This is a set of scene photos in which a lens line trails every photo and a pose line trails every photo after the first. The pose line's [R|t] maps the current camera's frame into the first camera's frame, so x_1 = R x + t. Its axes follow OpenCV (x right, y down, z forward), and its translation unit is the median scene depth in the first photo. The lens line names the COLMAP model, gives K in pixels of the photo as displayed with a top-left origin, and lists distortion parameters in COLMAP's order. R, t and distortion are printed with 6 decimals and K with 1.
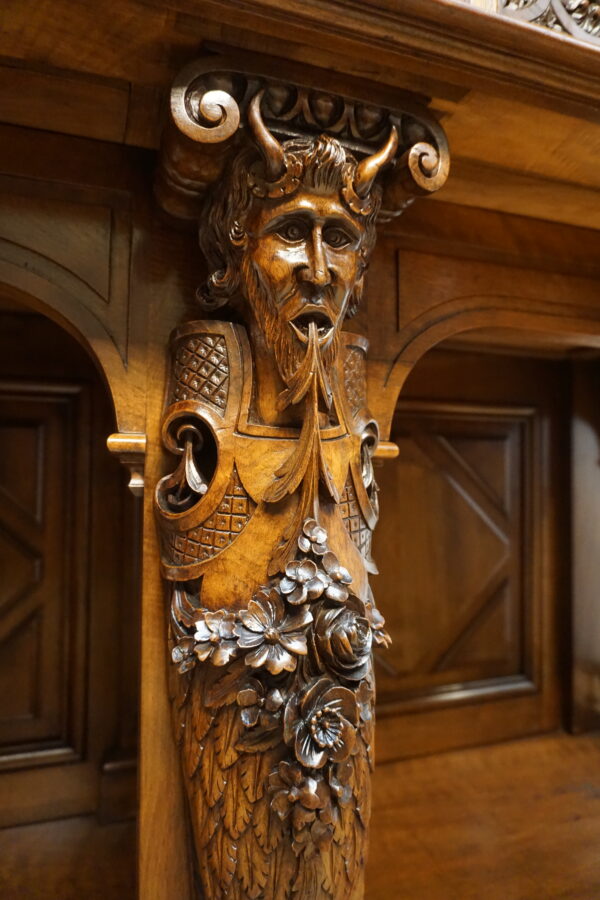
lens RADIAL K [[602.0, 0, 300.0], [0, 602.0, 450.1], [0, 0, 1]] dist [-0.054217, 0.035911]
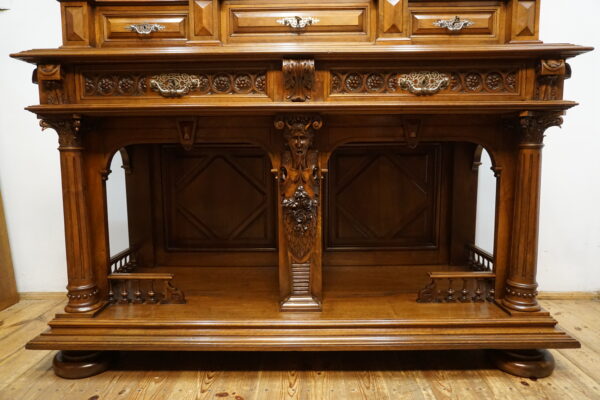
lens RADIAL K [[401.3, 0, 299.2], [0, 401.3, 200.7], [0, 0, 1]] dist [-0.054217, 0.035911]
pose [[0.937845, 0.025225, -0.346137, 1.363179], [0.029438, 0.987979, 0.151763, -0.326167], [0.345804, -0.152519, 0.925828, -2.697184]]
